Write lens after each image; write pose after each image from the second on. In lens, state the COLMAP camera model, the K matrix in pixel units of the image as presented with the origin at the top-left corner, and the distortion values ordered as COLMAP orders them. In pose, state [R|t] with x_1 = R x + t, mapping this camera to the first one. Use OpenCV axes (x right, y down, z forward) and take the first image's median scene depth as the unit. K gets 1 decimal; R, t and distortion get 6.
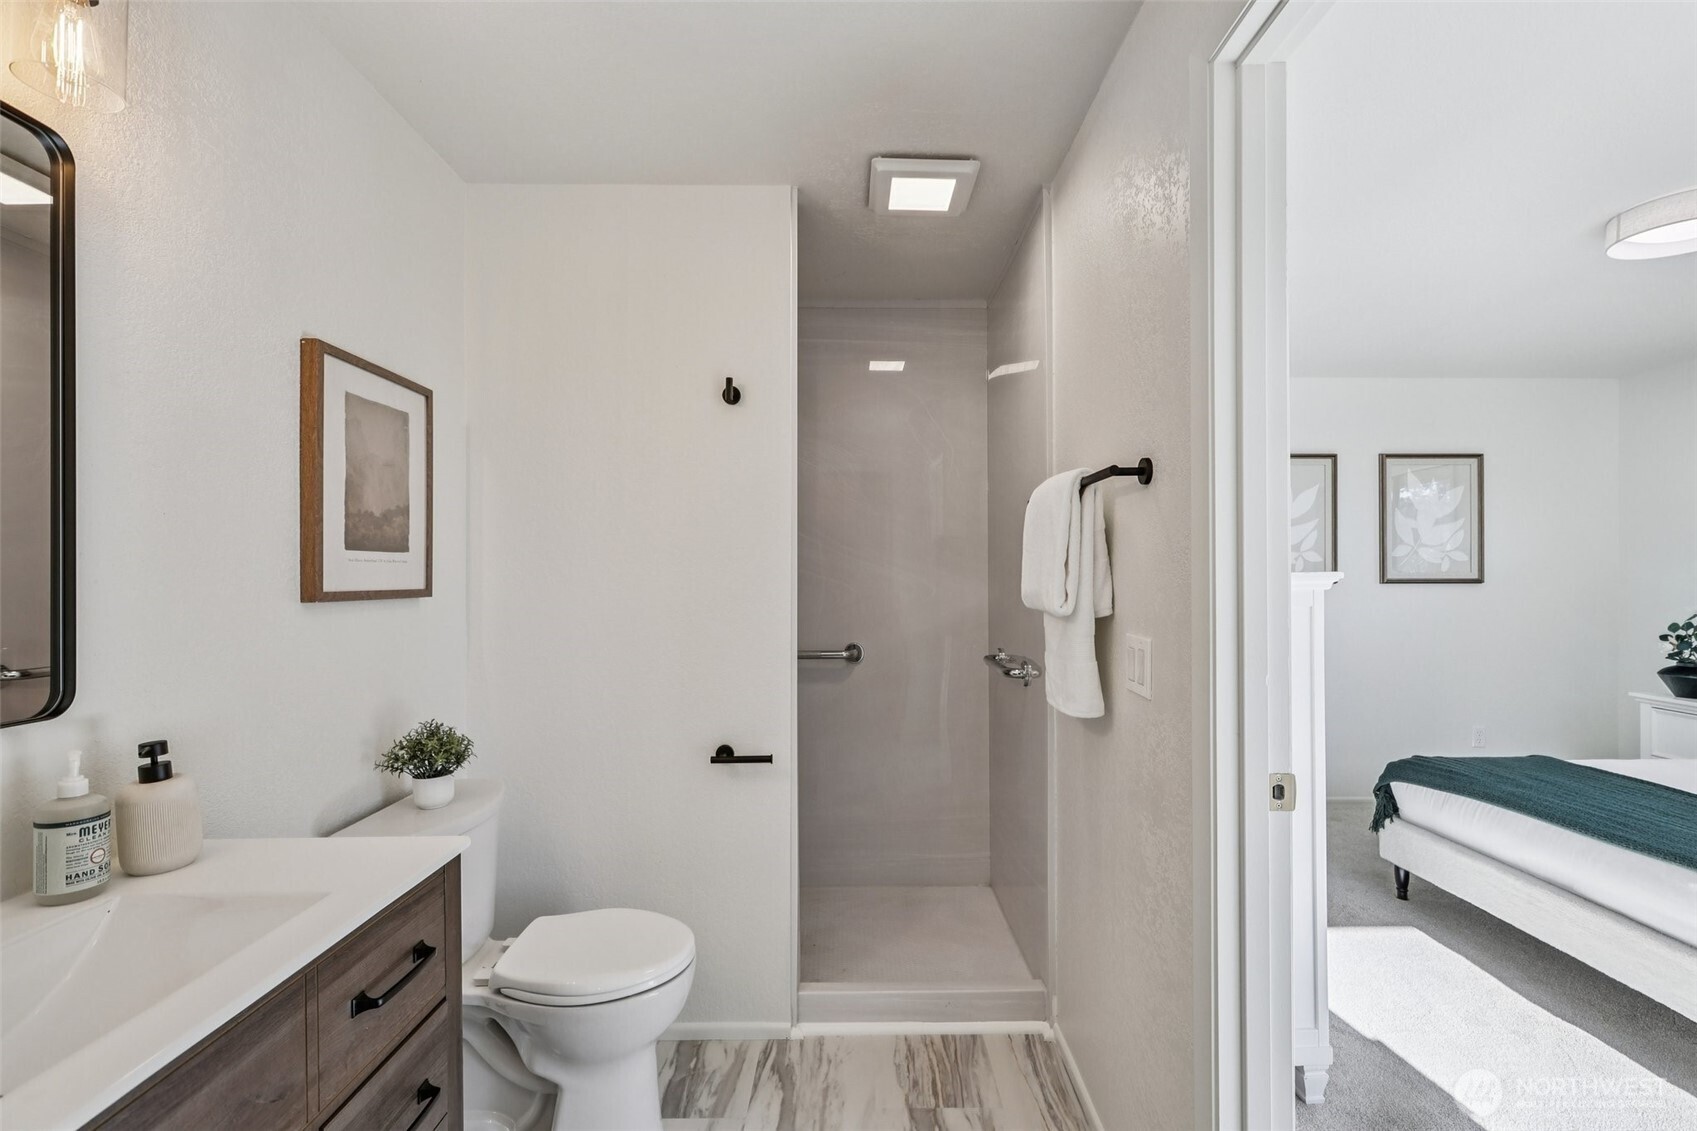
lens RADIAL K [[761.0, 0, 851.1], [0, 761.0, 573.7], [0, 0, 1]] dist [0.013916, 0.000758]
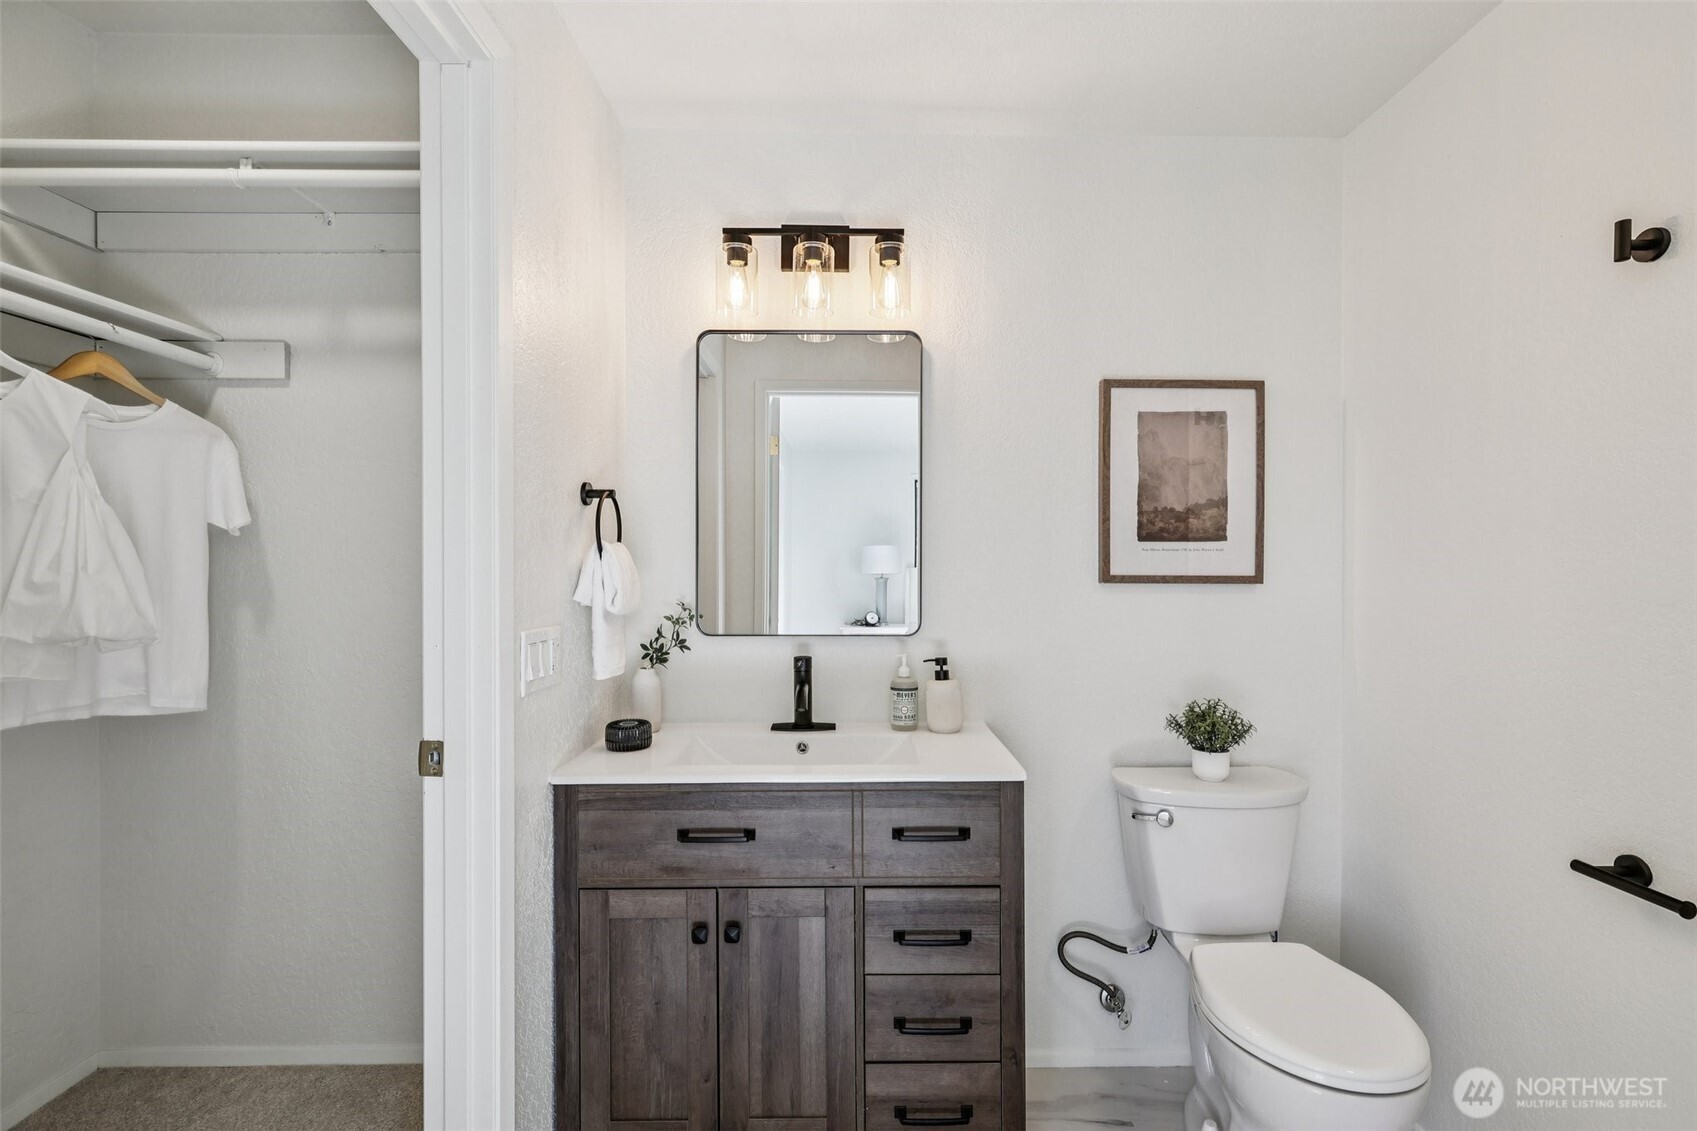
lens RADIAL K [[761.0, 0, 846.0], [0, 761.0, 559.0], [0, 0, 1]] dist [0.013916, 0.000758]
pose [[0.023748, 0.002107, -0.999716, 0.485509], [-0.001740, 0.999996, 0.002066, -0.004212], [0.999716, 0.001690, 0.023751, 0.448922]]
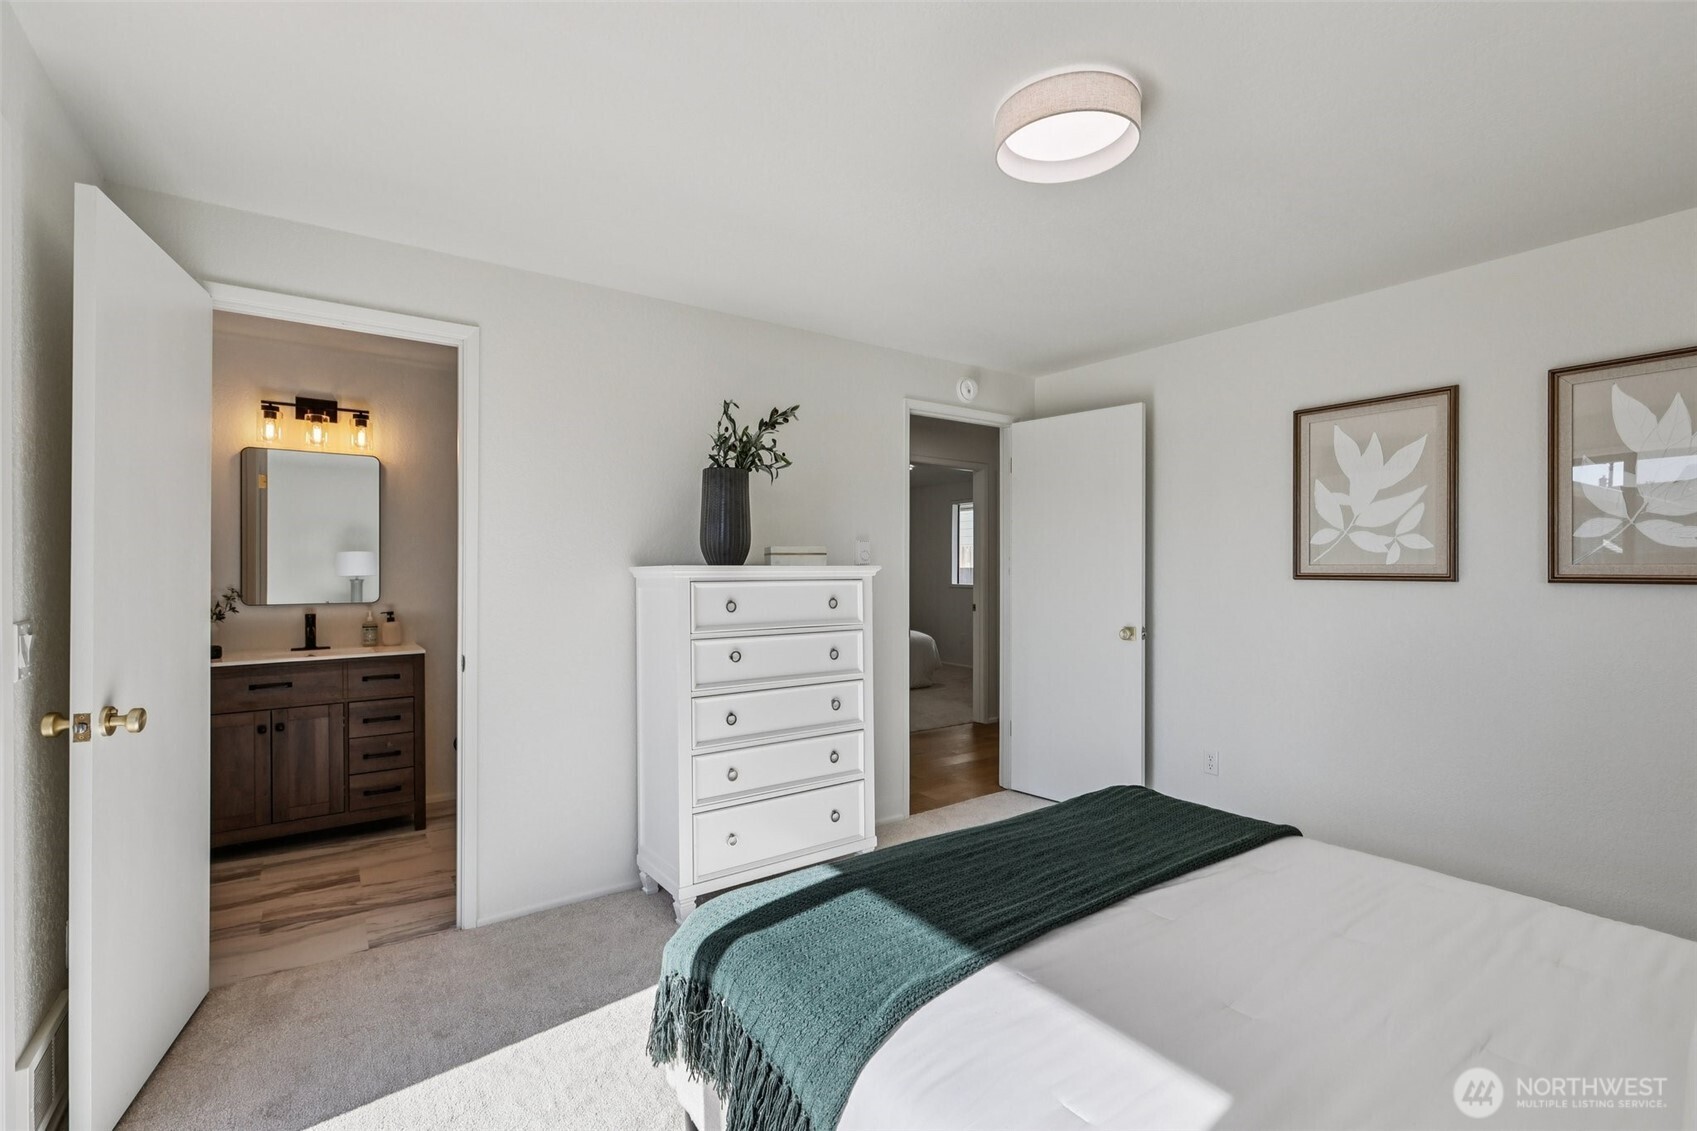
lens RADIAL K [[761.0, 0, 837.0], [0, 761.0, 560.6], [0, 0, 1]] dist [0.013916, 0.000758]
pose [[0.589875, -0.000581, -0.807494, 1.997316], [0.000917, 1.000000, -0.000050, -0.012818], [0.807494, -0.000711, 0.589875, 0.341752]]
